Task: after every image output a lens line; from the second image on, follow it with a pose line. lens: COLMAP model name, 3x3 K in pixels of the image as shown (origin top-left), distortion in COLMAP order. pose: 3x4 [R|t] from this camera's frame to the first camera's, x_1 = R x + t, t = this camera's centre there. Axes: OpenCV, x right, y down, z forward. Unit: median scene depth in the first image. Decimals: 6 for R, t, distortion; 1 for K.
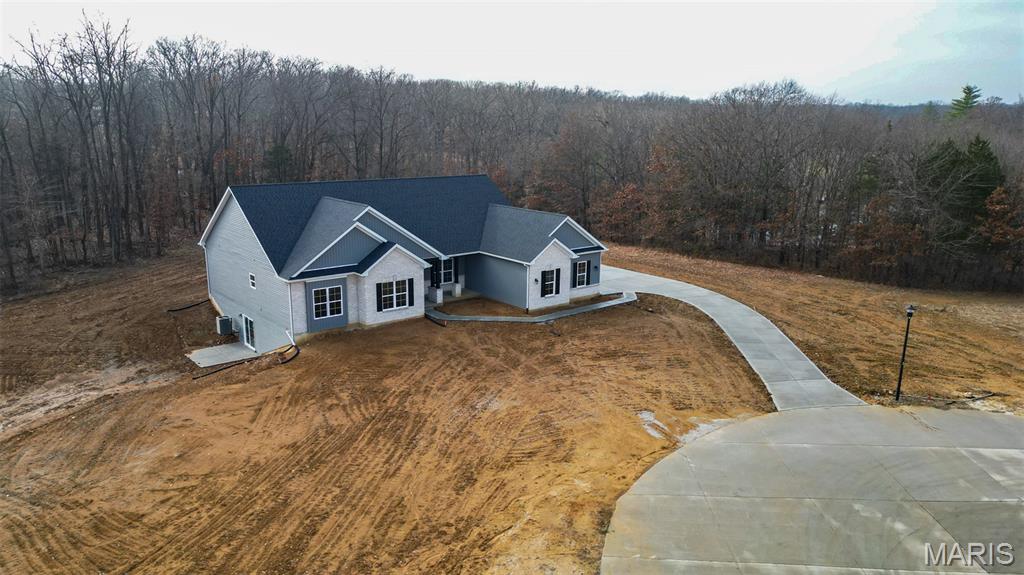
lens RADIAL K [[745.9, 0, 512.3], [0, 745.9, 314.0], [0, 0, 1]] dist [0.091137, -0.093457]
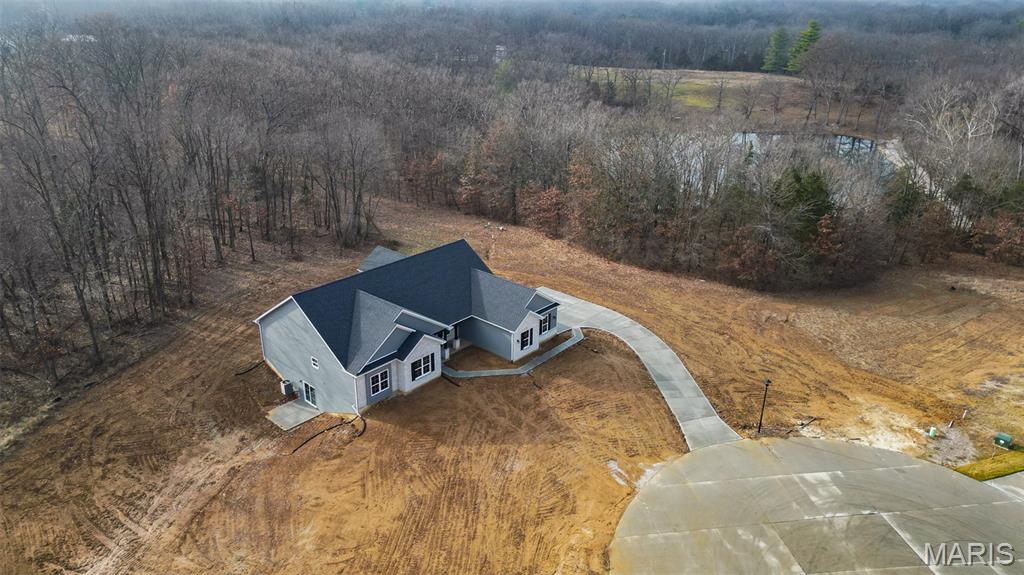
lens RADIAL K [[713.2, 0, 512.0], [0, 713.2, 287.5], [0, 0, 1]] dist [0.080547, -0.078815]
pose [[0.987565, -0.061437, 0.144711, -0.196594], [0.040563, 0.988890, 0.143010, -0.397530], [-0.151889, -0.135362, 0.979085, -0.348034]]
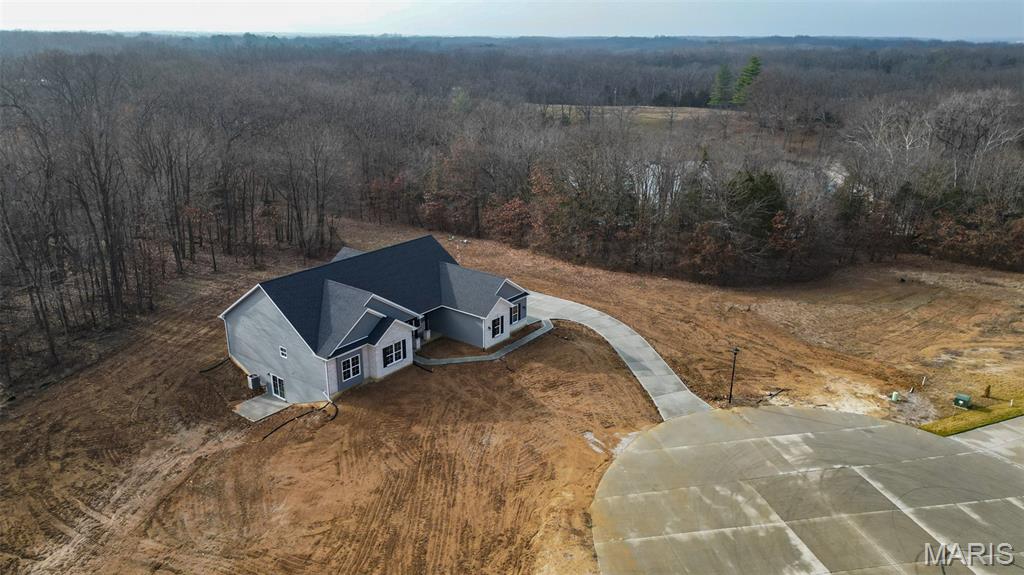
lens RADIAL K [[713.2, 0, 512.0], [0, 713.2, 287.5], [0, 0, 1]] dist [0.080547, -0.078815]
pose [[0.975610, -0.080153, 0.204352, -0.228541], [0.064888, 0.994653, 0.080344, -0.266669], [-0.209699, -0.065124, 0.975595, -0.367597]]
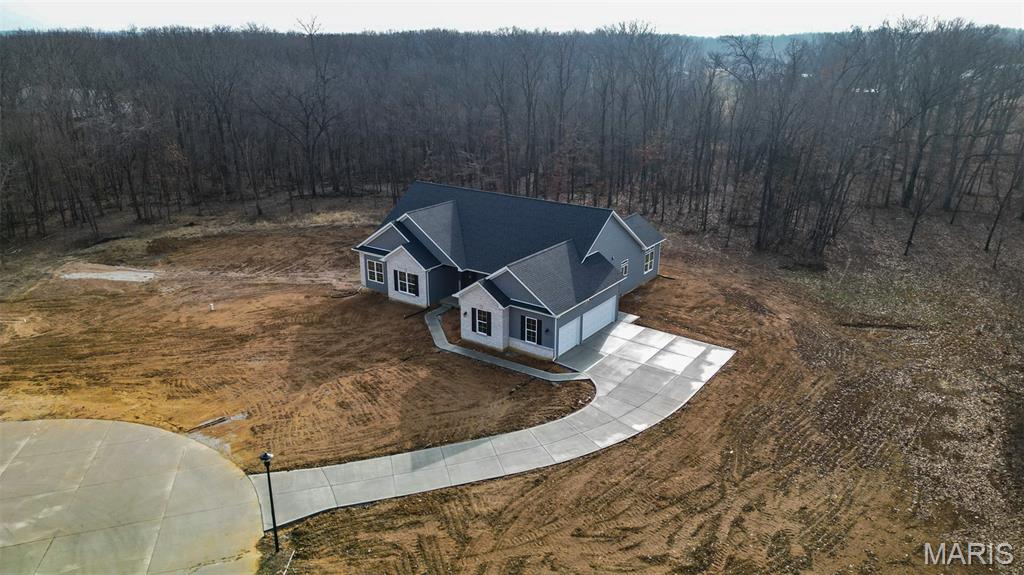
lens RADIAL K [[713.2, 0, 512.0], [0, 713.2, 287.5], [0, 0, 1]] dist [0.080547, -0.078815]
pose [[0.265100, 0.303573, -0.915186, 1.147350], [-0.250607, 0.938220, 0.238620, -0.401578], [0.931084, 0.166094, 0.324800, 0.857482]]
